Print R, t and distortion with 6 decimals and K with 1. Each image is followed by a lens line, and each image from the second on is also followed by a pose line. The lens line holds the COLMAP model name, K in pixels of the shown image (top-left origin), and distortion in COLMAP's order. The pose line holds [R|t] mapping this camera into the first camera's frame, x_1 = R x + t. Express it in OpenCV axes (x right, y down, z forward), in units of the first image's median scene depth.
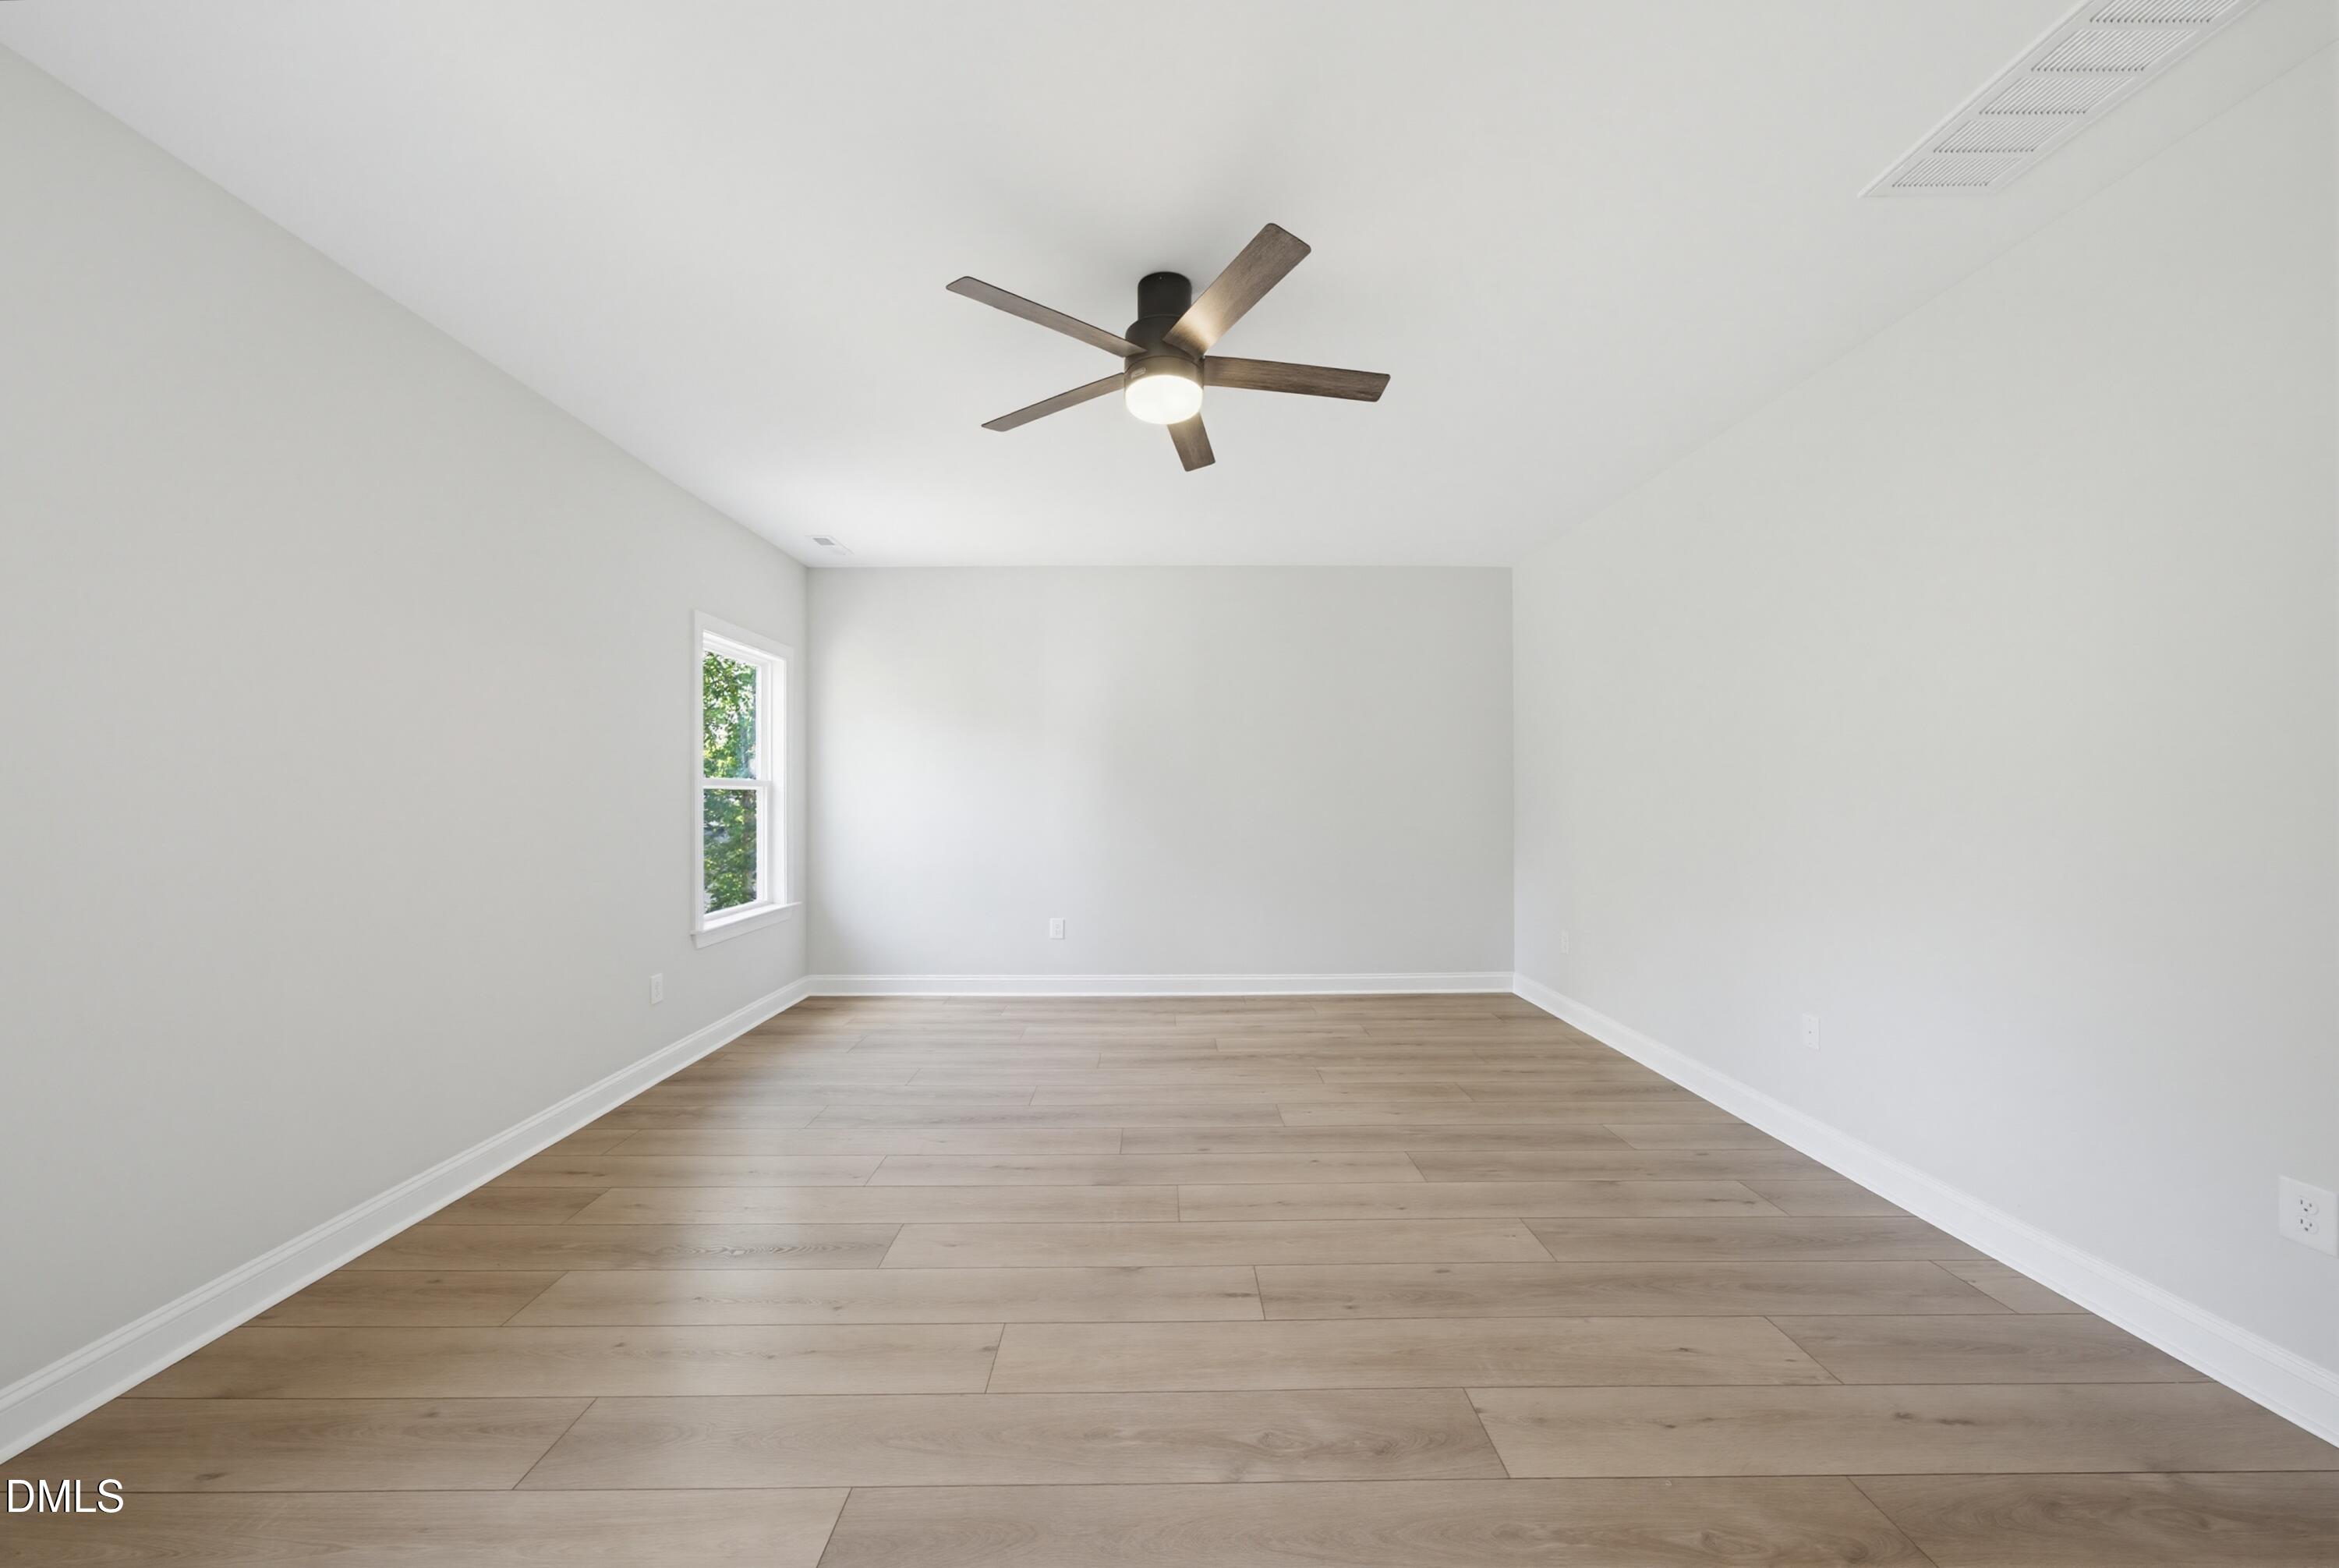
lens RADIAL K [[800.1, 0, 1161.9], [0, 800.1, 791.0], [0, 0, 1]] dist [-0.029052, 0.012278]
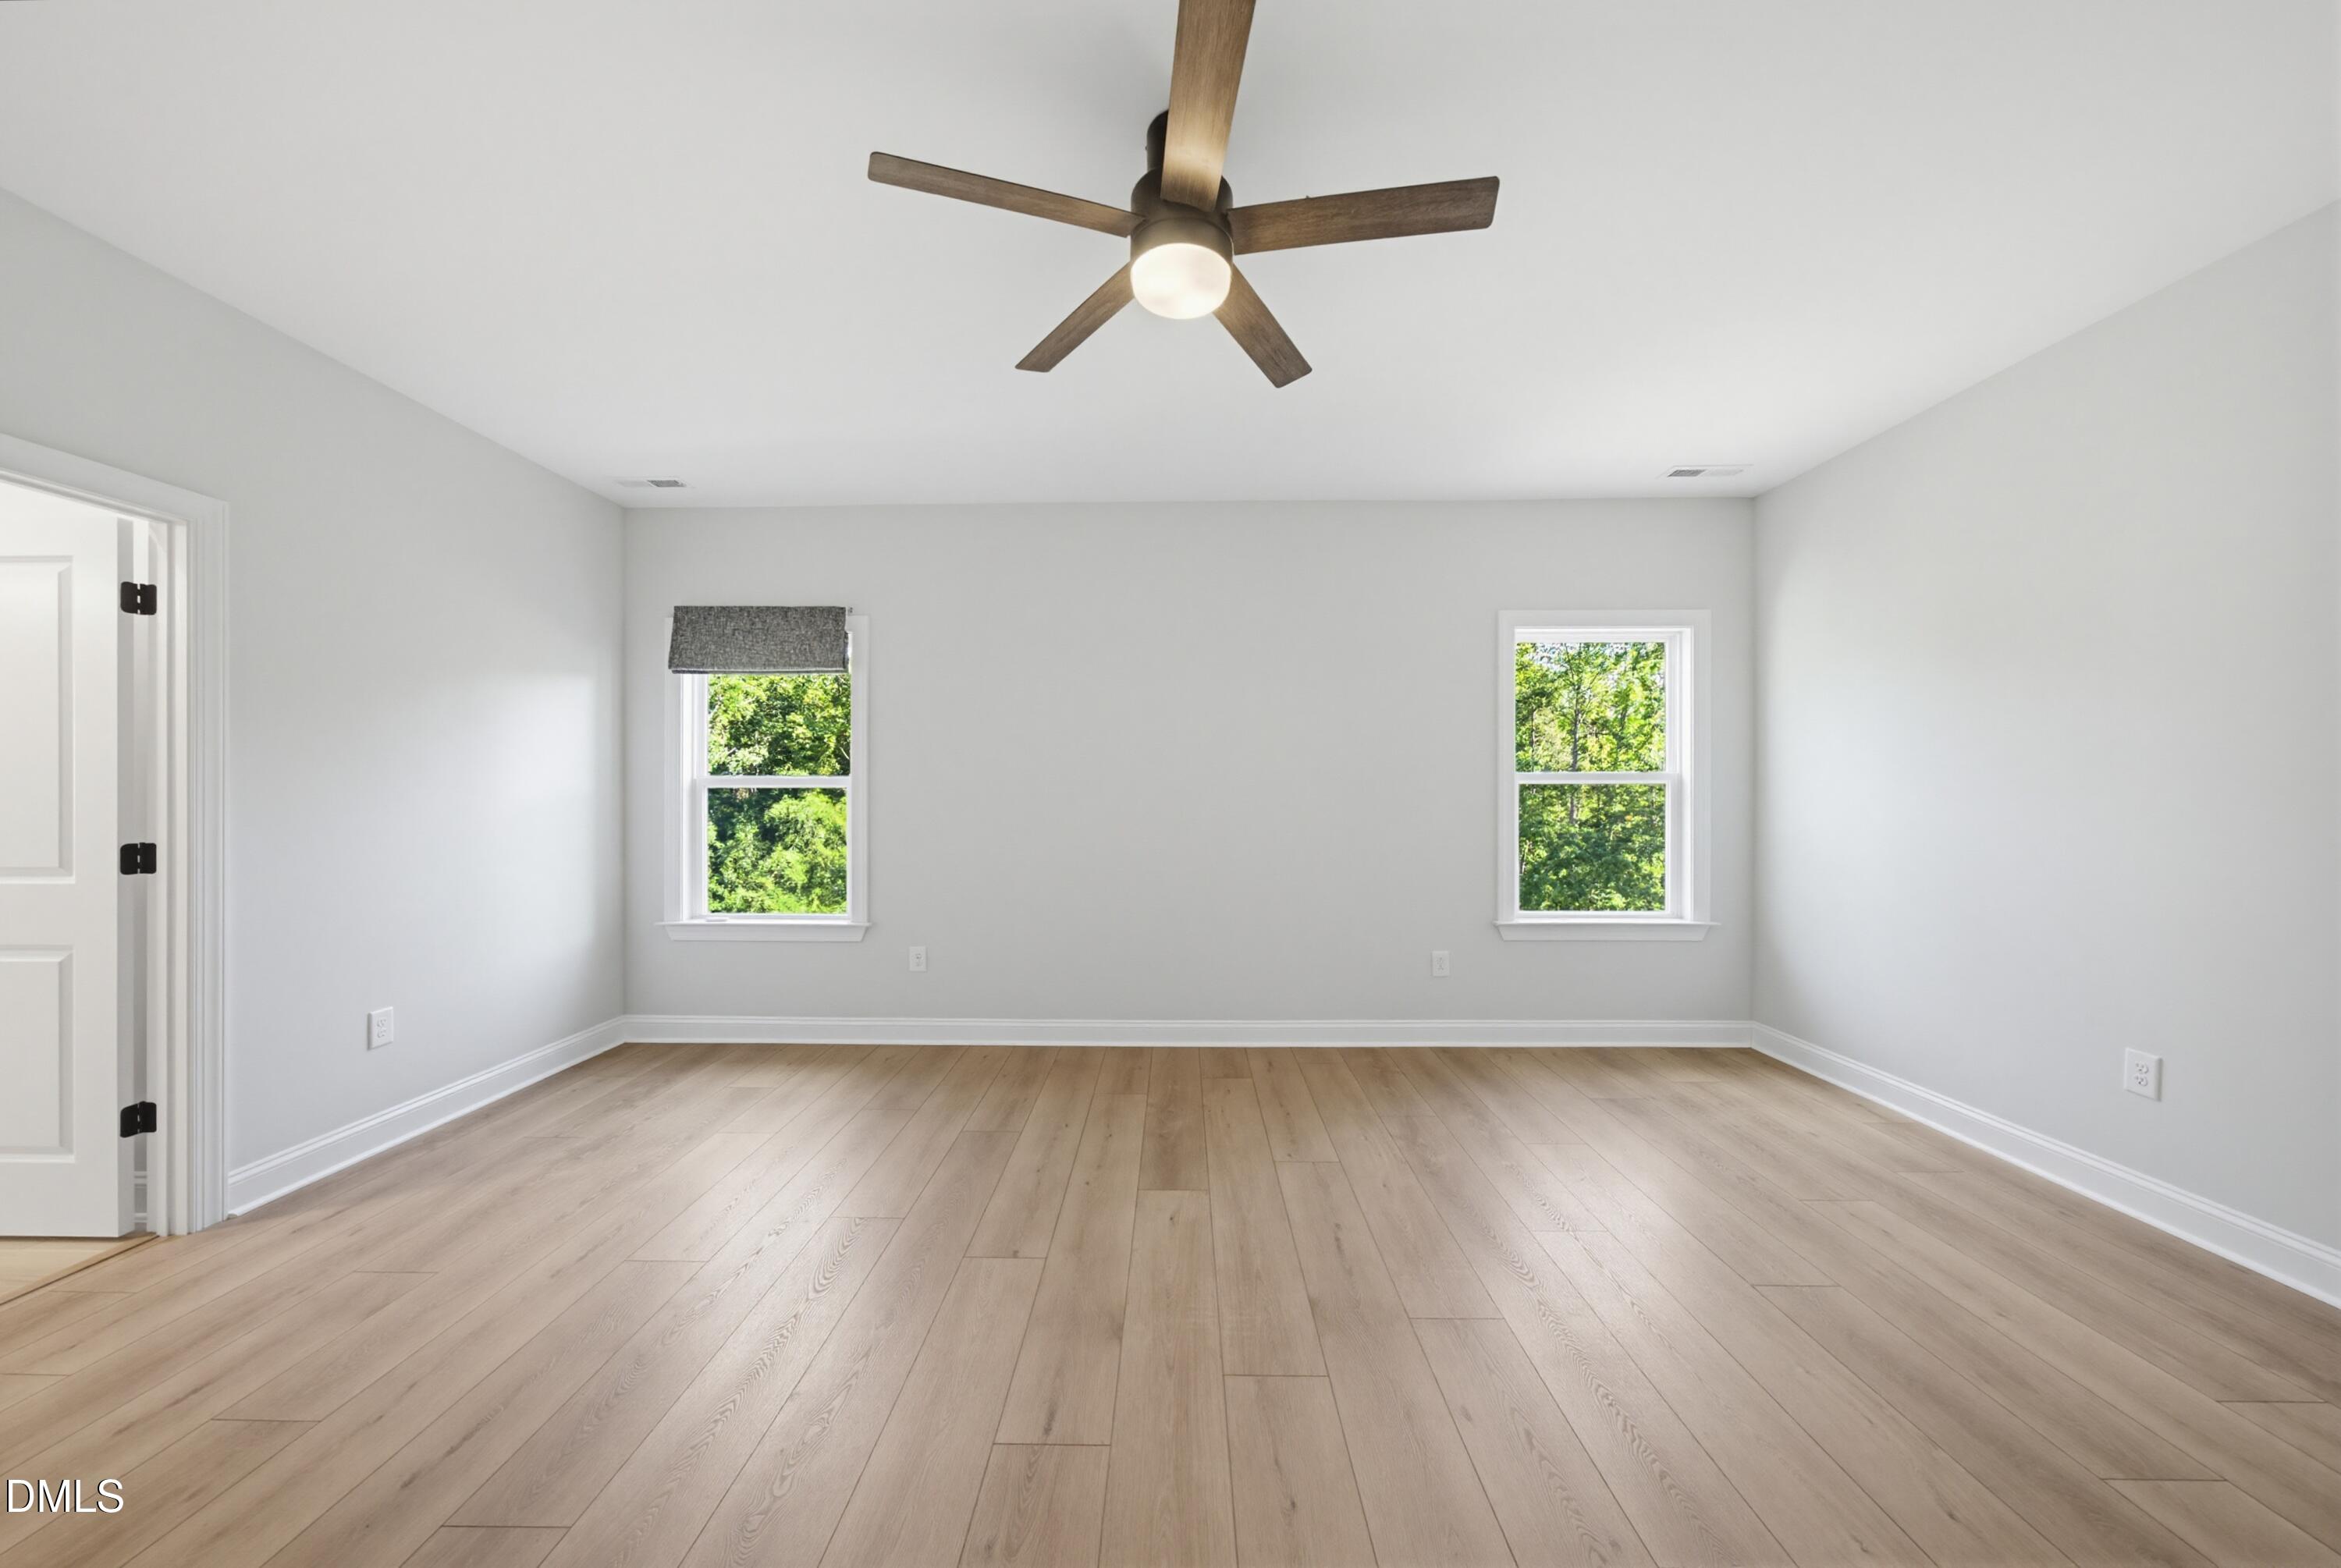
lens RADIAL K [[800.7, 0, 1162.9], [0, 800.7, 791.0], [0, 0, 1]] dist [-0.029052, 0.012278]
pose [[-0.026262, -0.000891, -0.999655, 0.435369], [0.009841, 0.999951, -0.001150, 0.002176], [0.999607, -0.009868, -0.026252, 0.560195]]
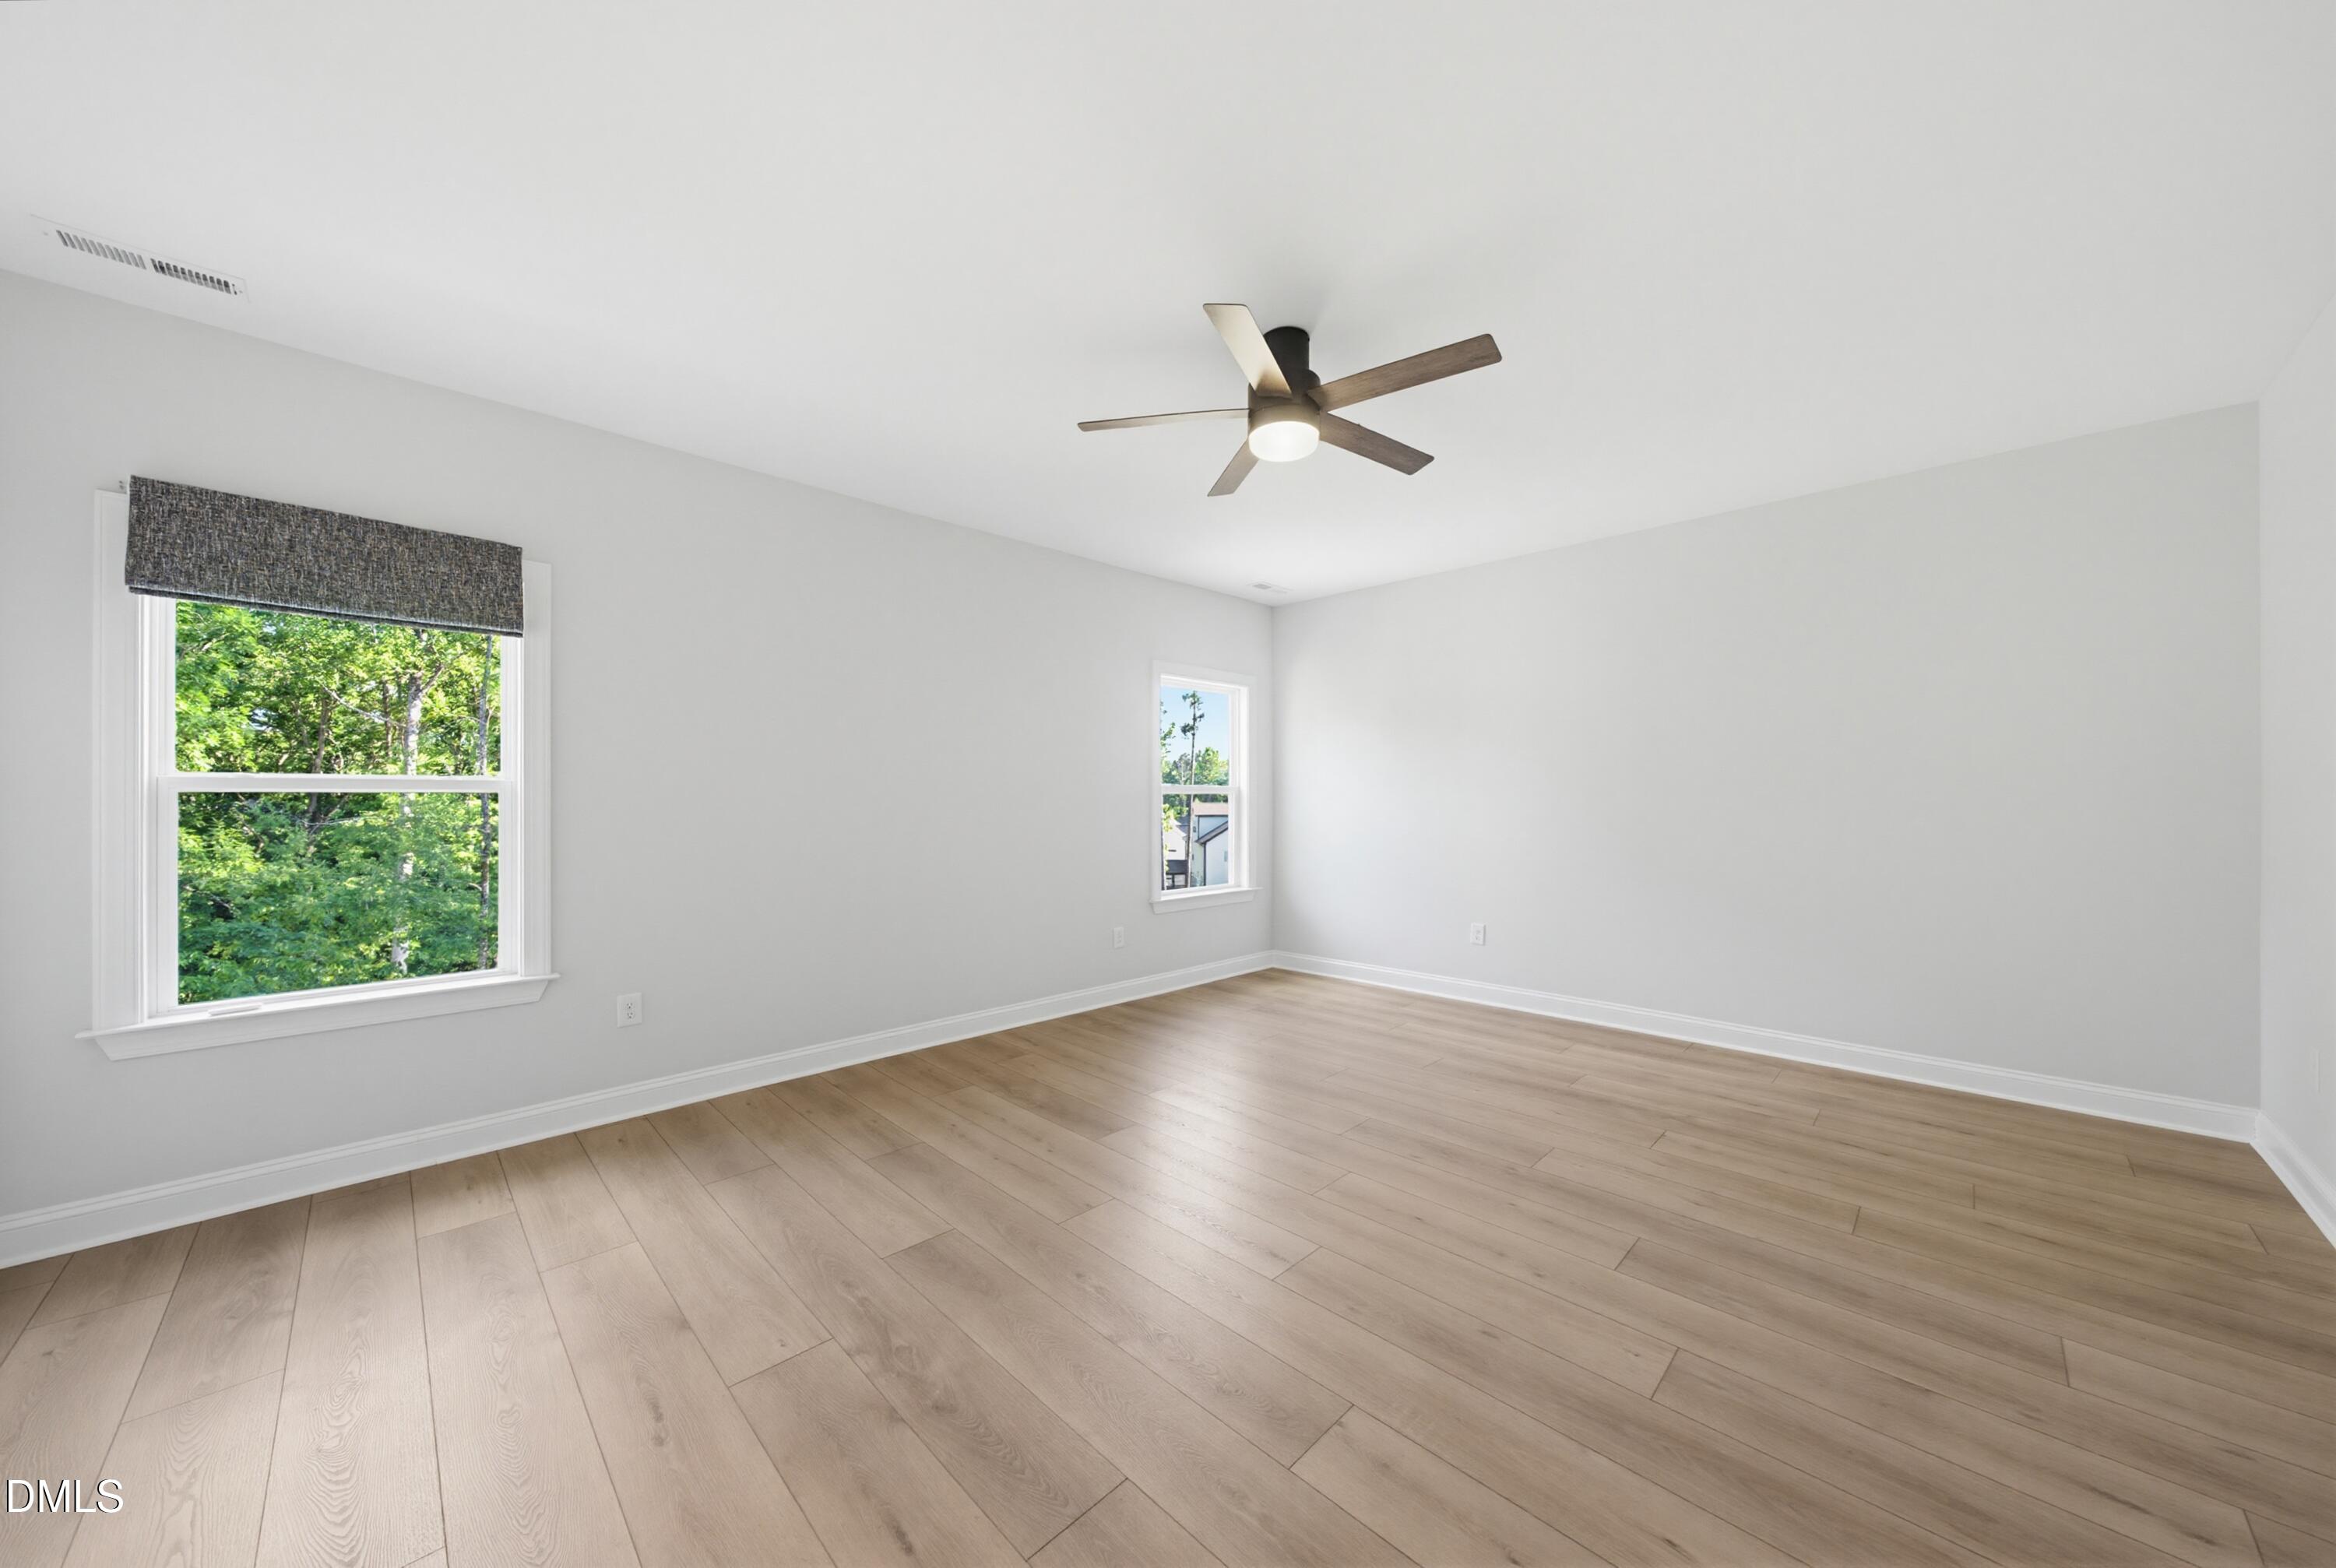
lens RADIAL K [[799.0, 0, 1160.5], [0, 799.0, 791.0], [0, 0, 1]] dist [-0.029052, 0.012278]
pose [[0.694426, -0.008069, -0.719518, 0.379953], [0.007313, 0.999965, -0.004156, -0.001929], [0.719527, -0.002376, 0.694461, 0.061156]]
